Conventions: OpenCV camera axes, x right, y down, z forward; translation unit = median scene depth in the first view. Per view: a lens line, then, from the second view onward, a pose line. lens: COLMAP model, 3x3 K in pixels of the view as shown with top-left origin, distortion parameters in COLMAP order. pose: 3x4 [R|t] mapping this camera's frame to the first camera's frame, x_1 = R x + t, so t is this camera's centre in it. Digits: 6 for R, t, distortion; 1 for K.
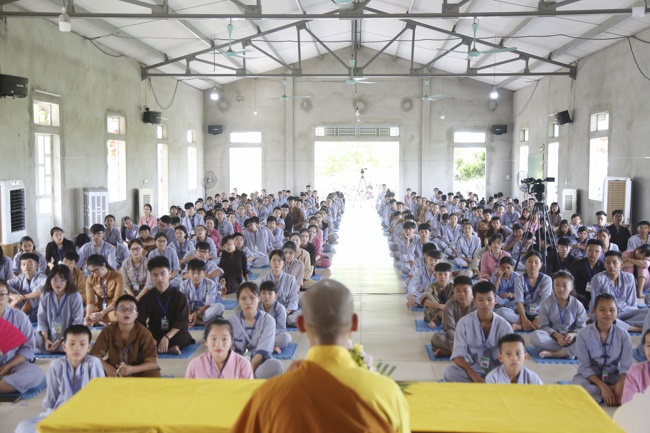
lens RADIAL K [[793.4, 0, 328.1], [0, 793.4, 214.4], [0, 0, 1]] dist [0.073902, 0.000000]
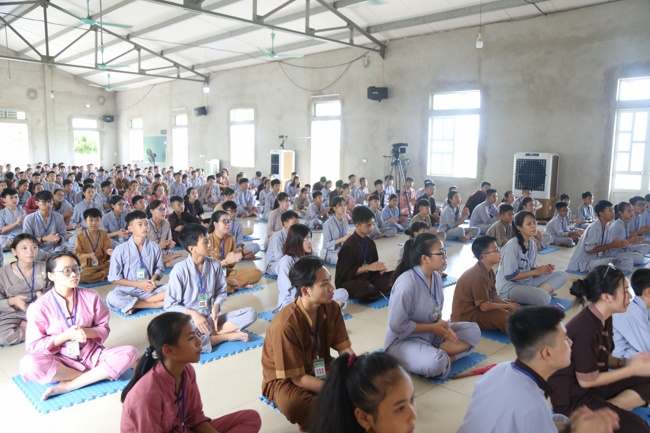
lens RADIAL K [[504.6, 0, 321.6], [0, 504.6, 203.5], [0, 0, 1]] dist [-0.052787, 0.044095]
pose [[0.679503, -0.063014, 0.730962, -0.170074], [0.032968, 0.997921, 0.055380, 0.002832], [-0.732932, -0.013532, 0.680167, 0.150388]]
